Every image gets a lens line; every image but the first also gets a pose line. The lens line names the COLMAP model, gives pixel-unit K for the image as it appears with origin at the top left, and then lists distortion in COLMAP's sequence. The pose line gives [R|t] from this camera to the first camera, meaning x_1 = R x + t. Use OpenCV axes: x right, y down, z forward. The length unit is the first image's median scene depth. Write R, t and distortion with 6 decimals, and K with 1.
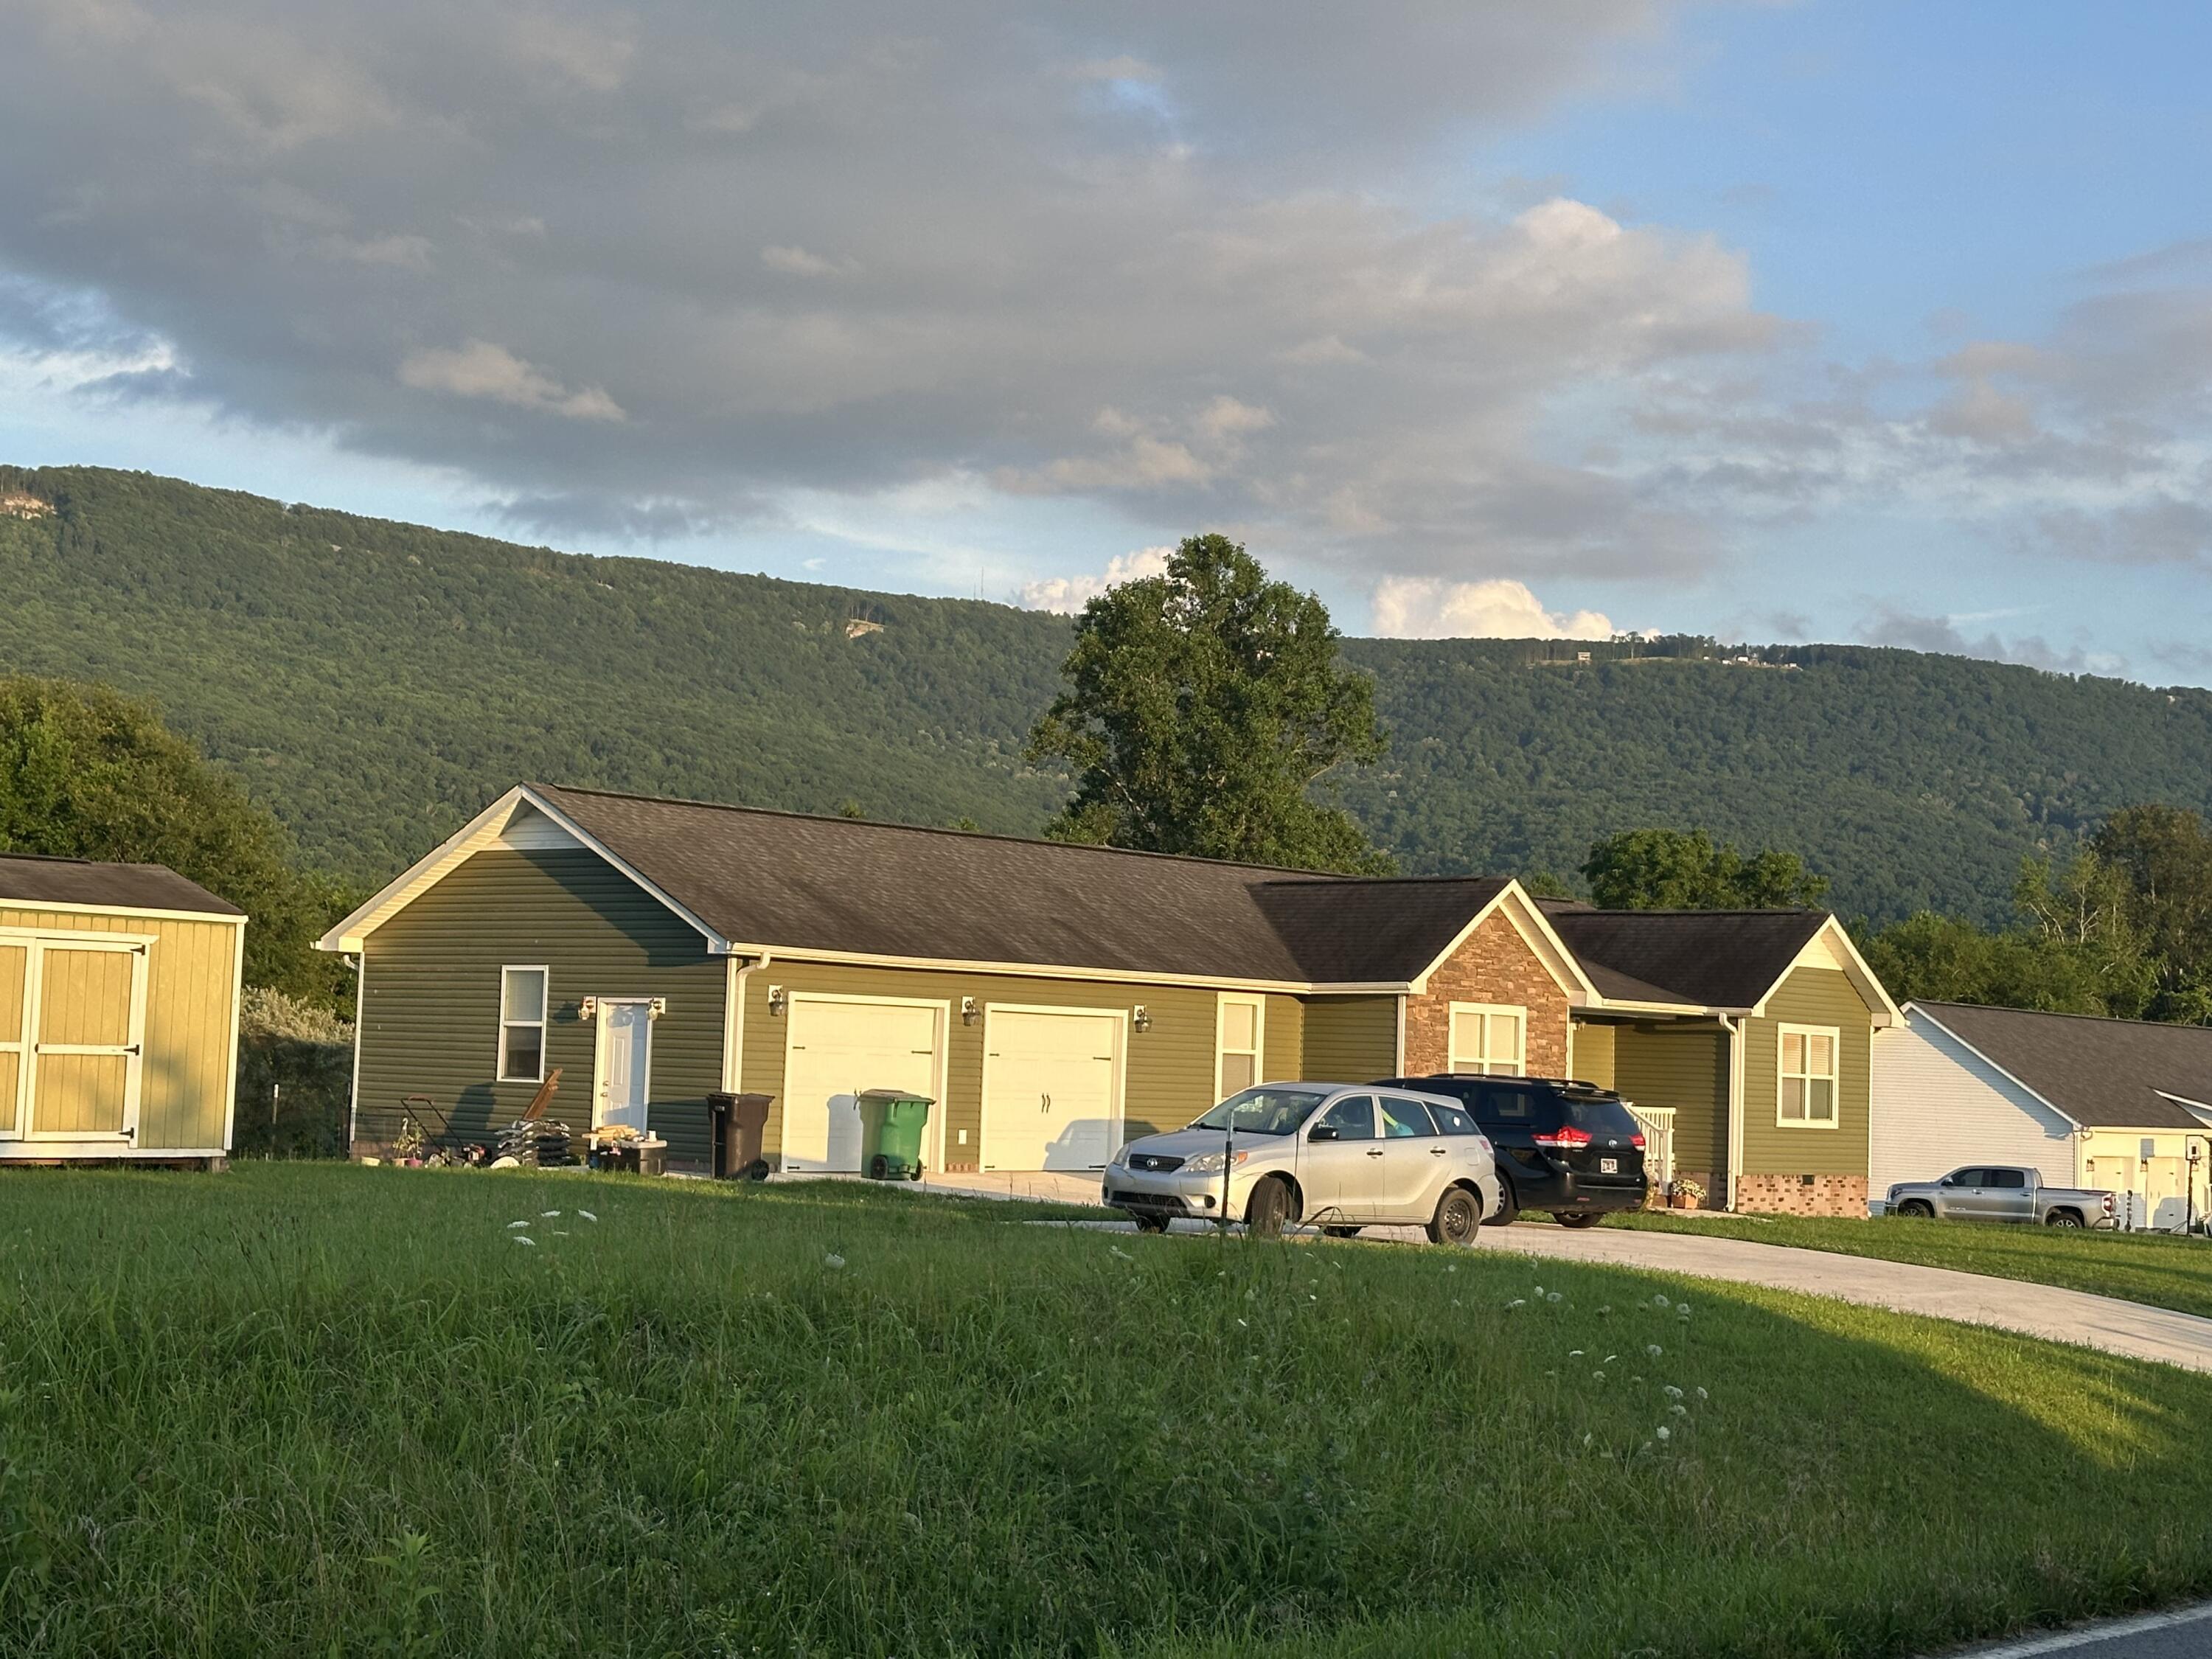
lens RADIAL K [[3802.4, 0, 1106.0], [0, 3802.4, 829.5], [0, 0, 1]] dist [0.003347, -0.045346]
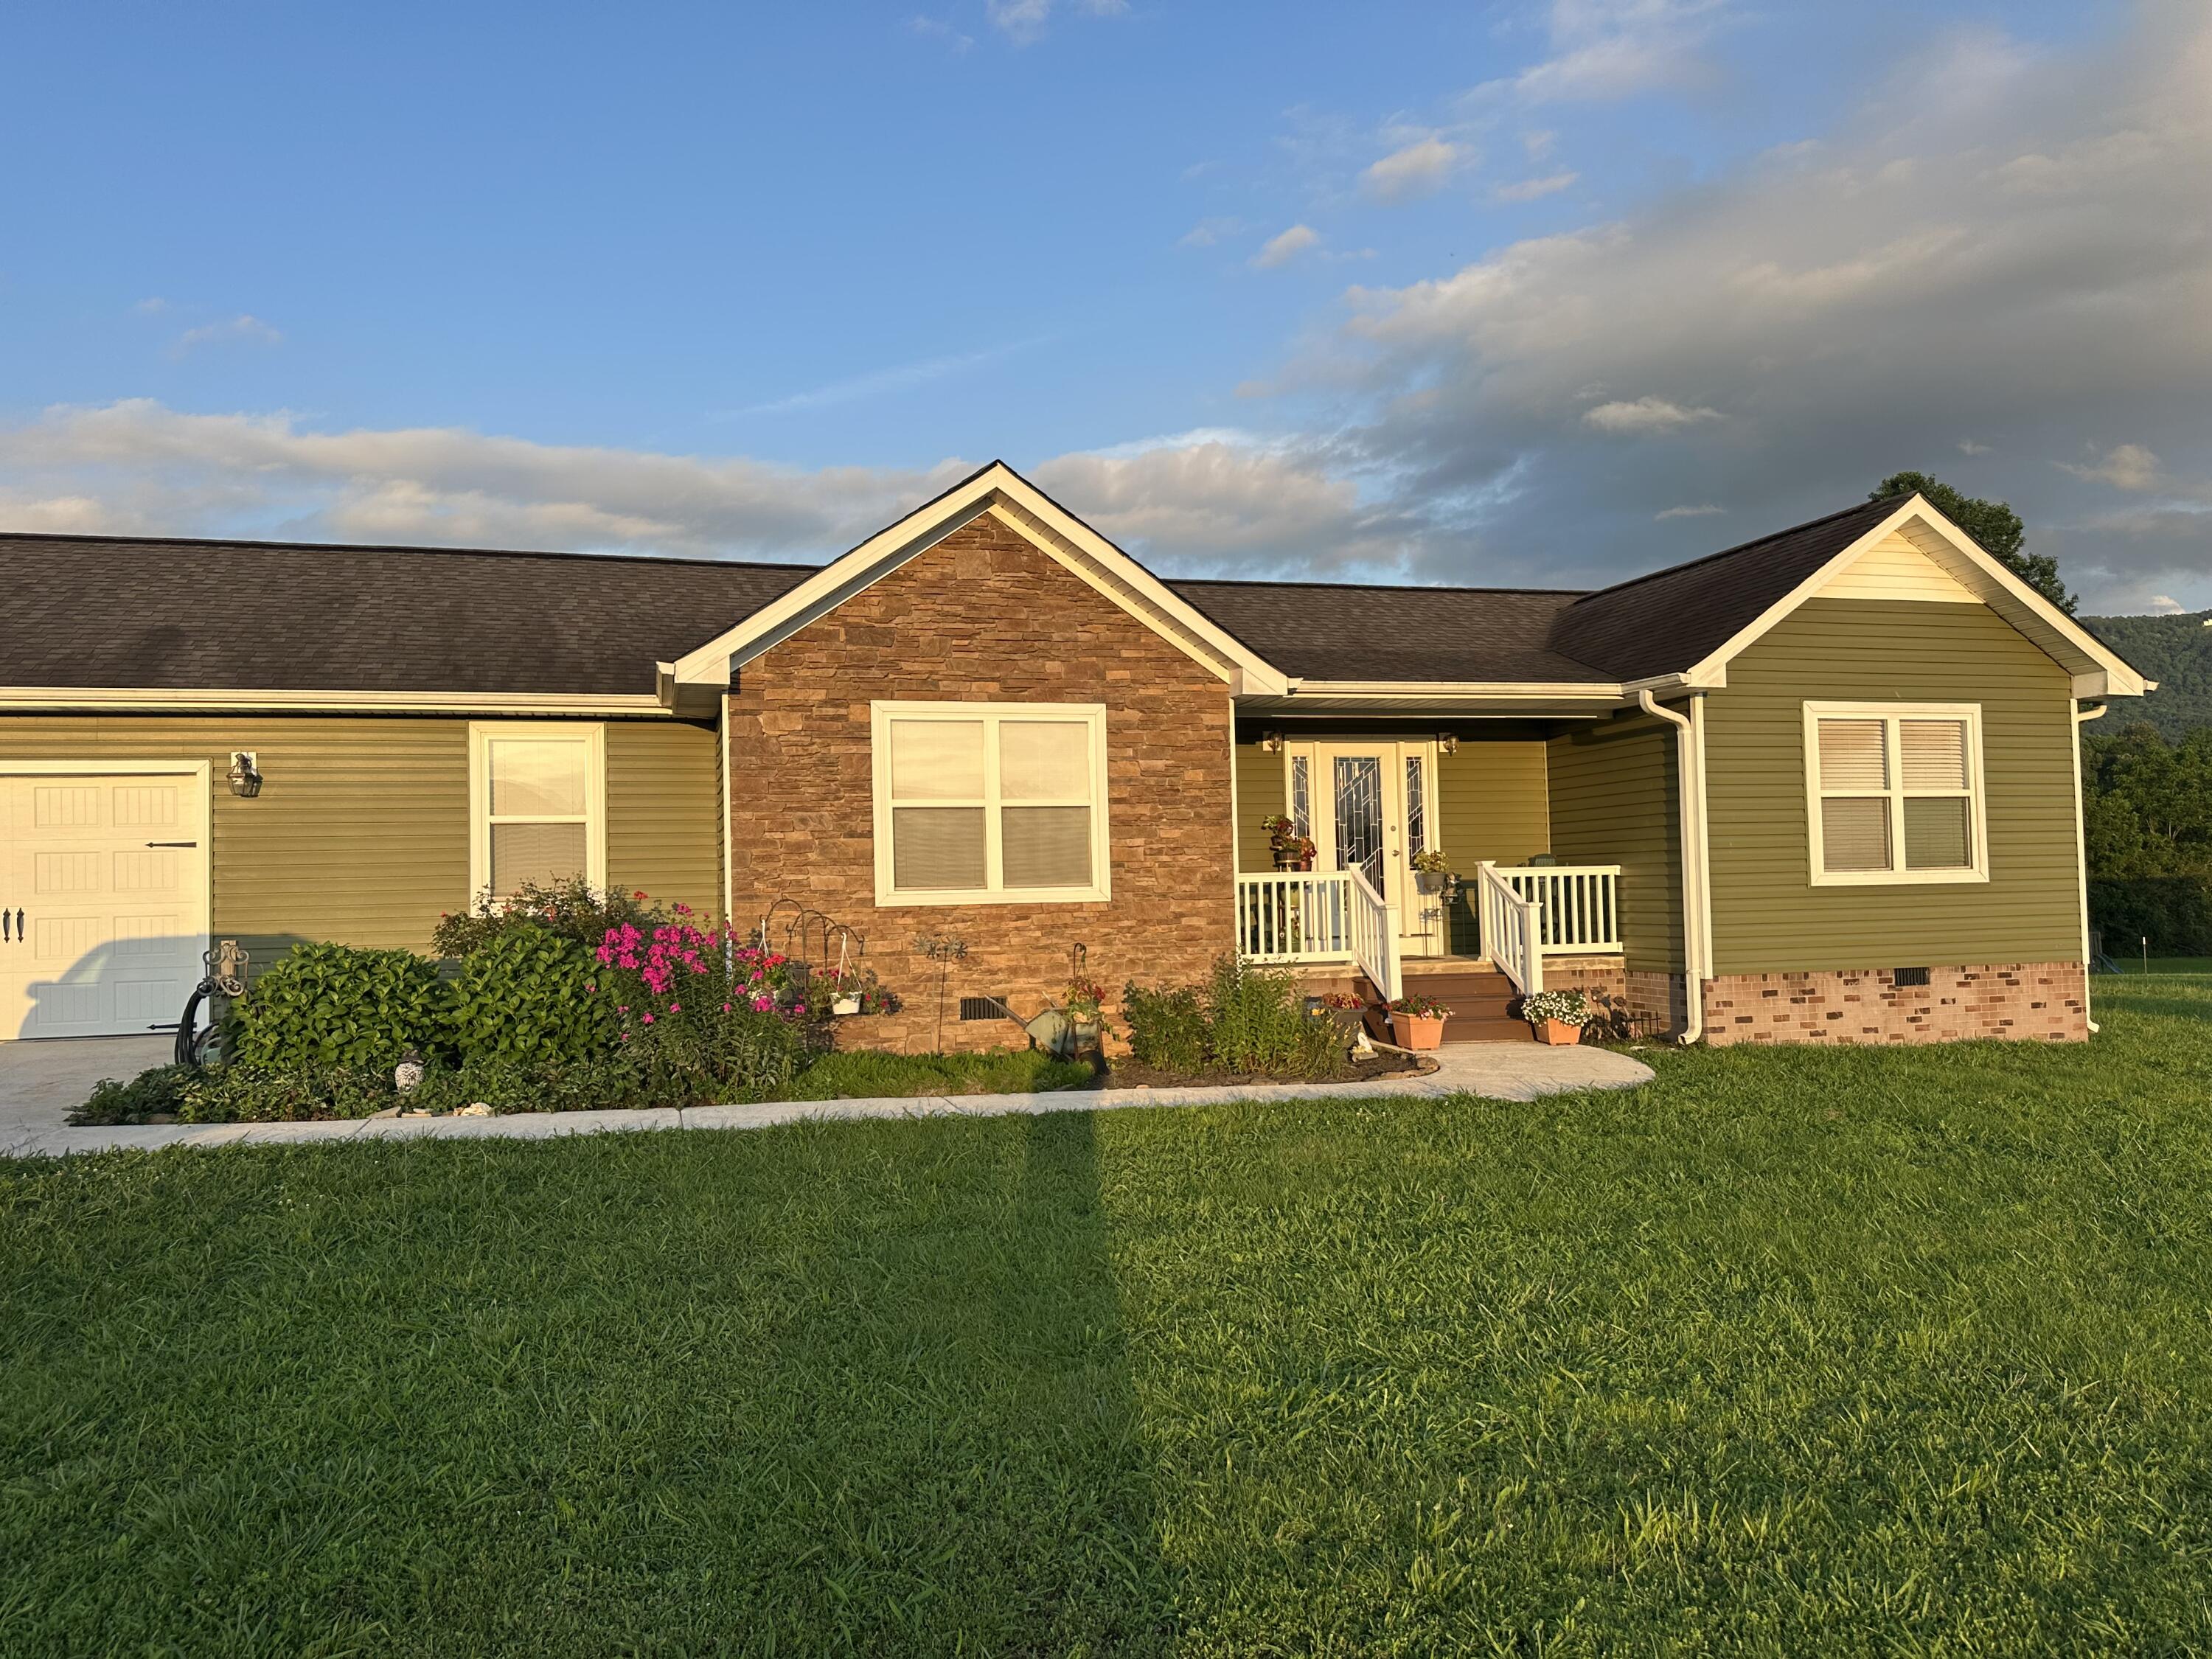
lens RADIAL K [[1536.8, 0, 1106.0], [0, 1536.8, 829.5], [0, 0, 1]] dist [0.000916, -0.001257]
pose [[0.814408, -0.076485, -0.575230, 0.223266], [0.089854, 0.995941, -0.005209, 0.061925], [0.573294, -0.047445, 0.817975, 0.758283]]
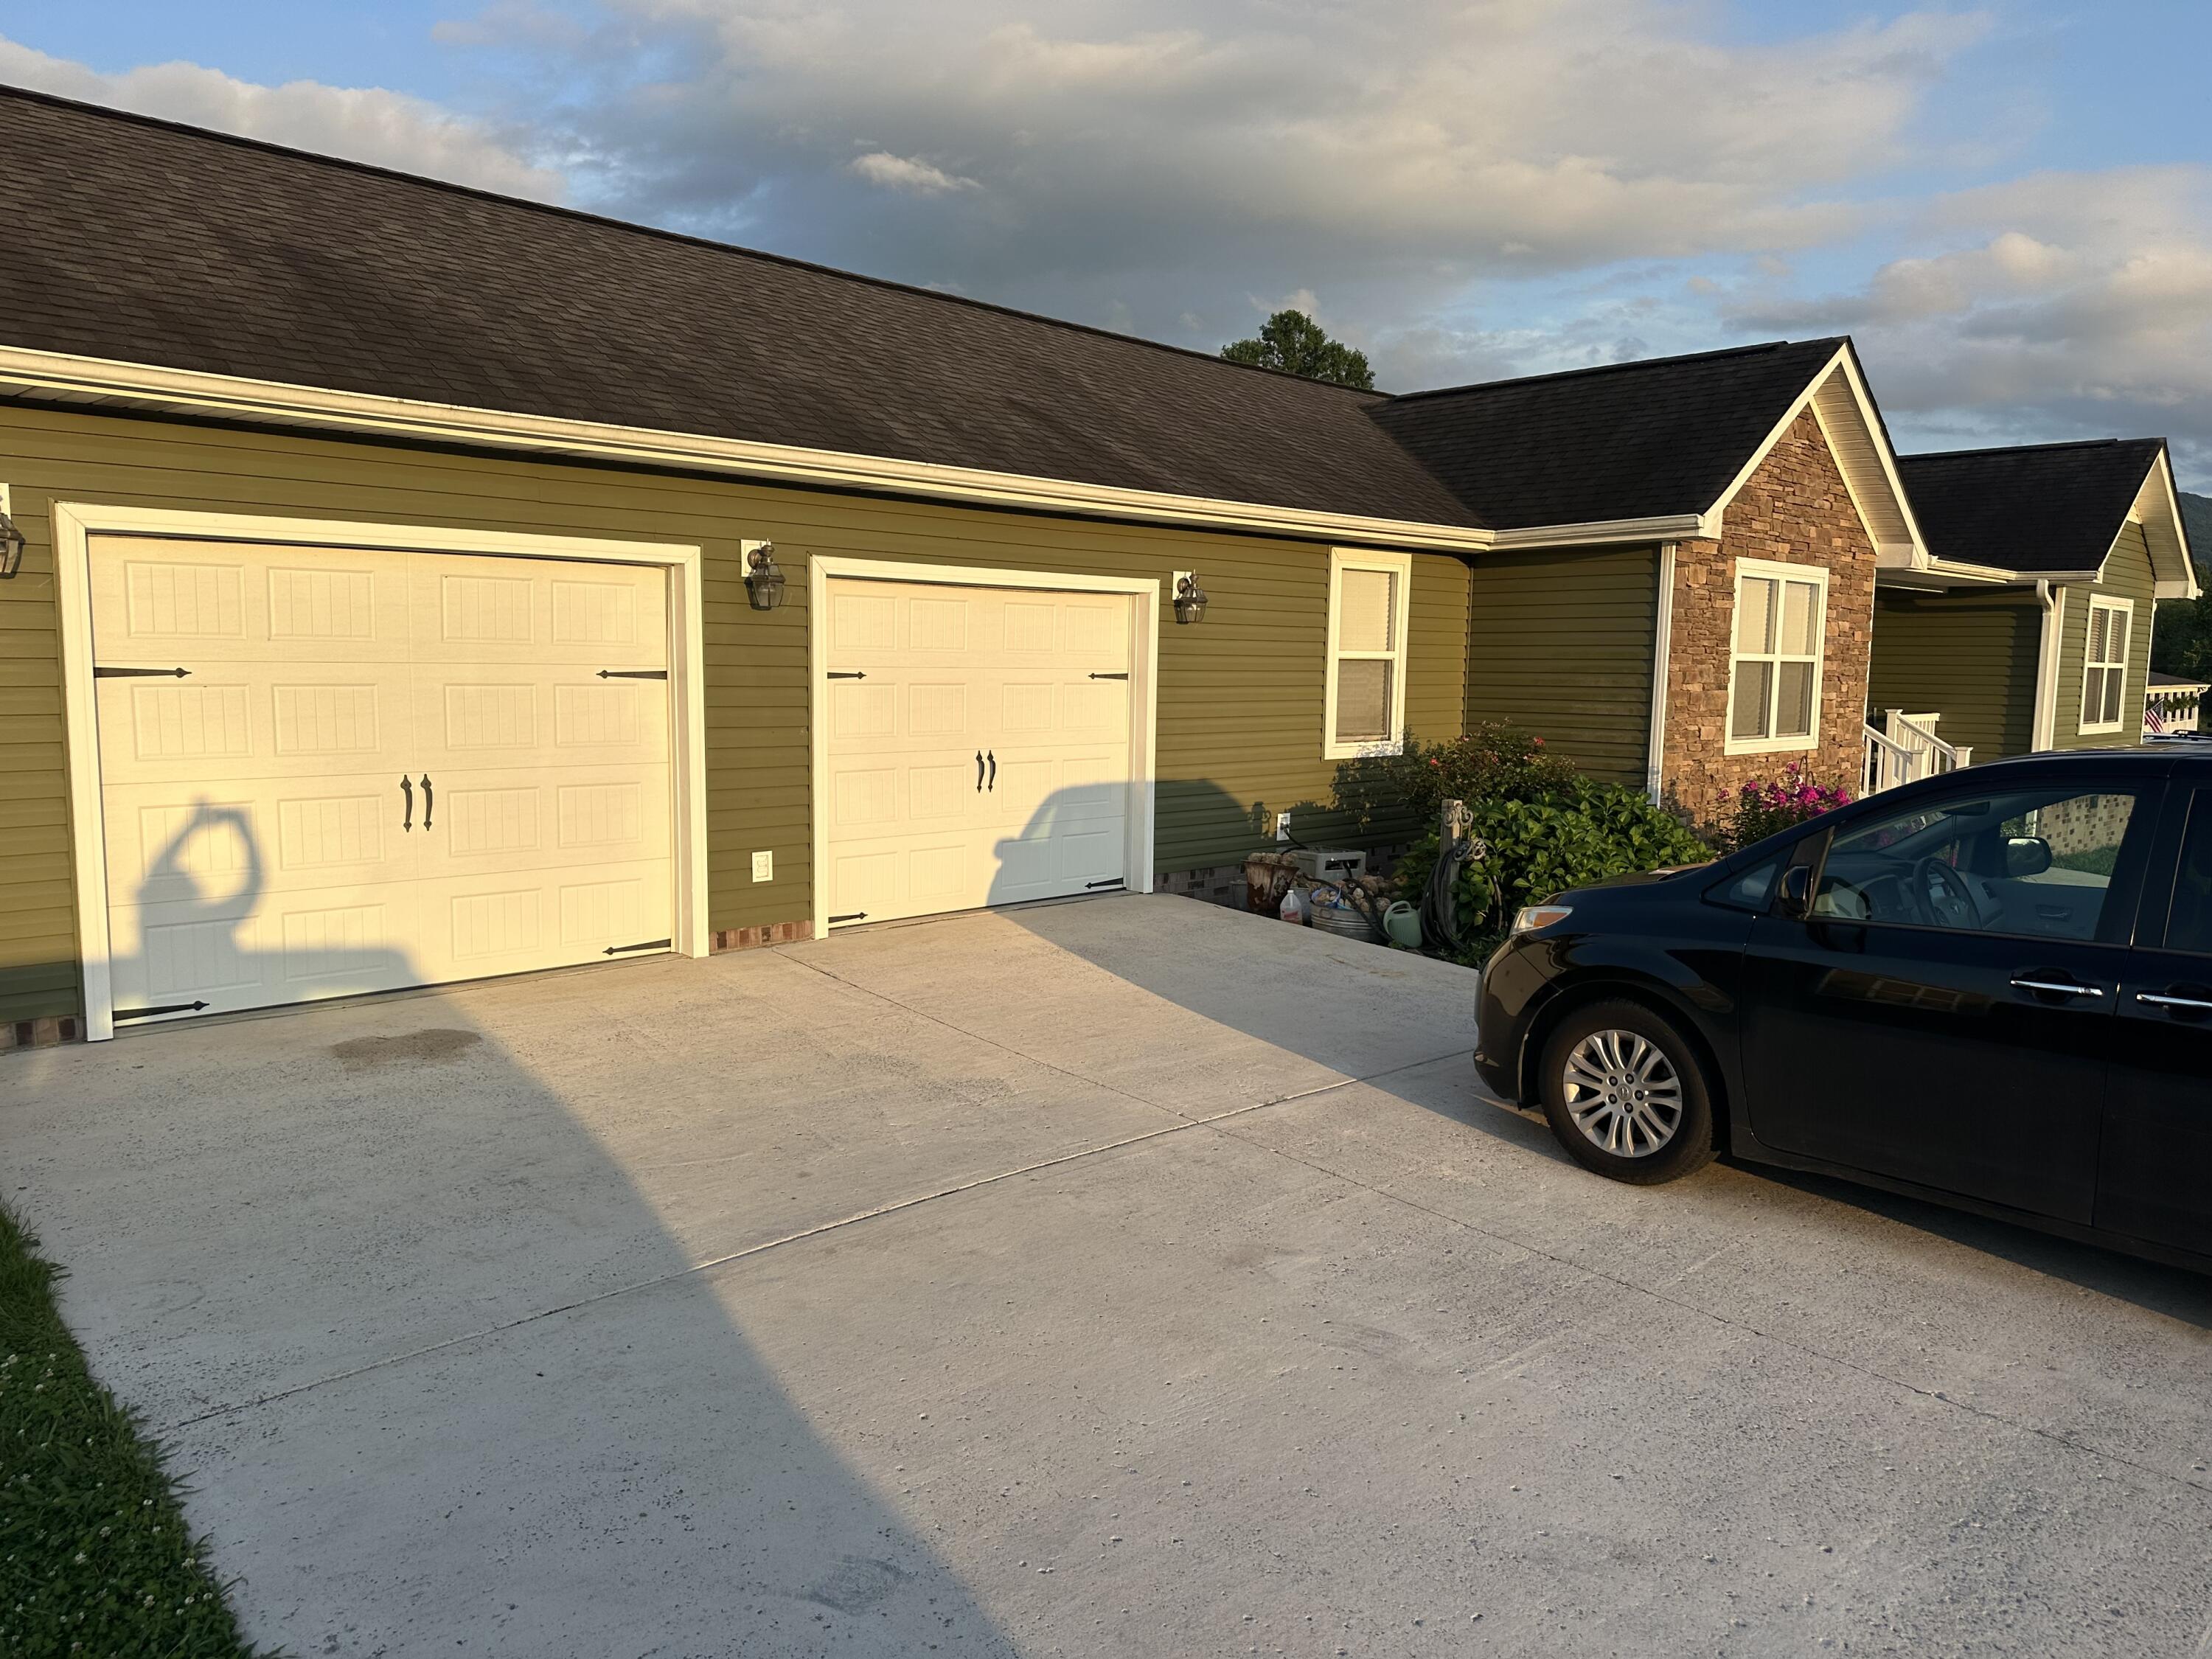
lens RADIAL K [[1601.3, 0, 1106.0], [0, 1601.3, 829.5], [0, 0, 1]] dist [0.165754, -0.194435]
pose [[0.996371, -0.009857, -0.084539, 0.014348], [0.023976, 0.985552, 0.167665, 0.038061], [0.081665, -0.169084, 0.982213, 0.671508]]
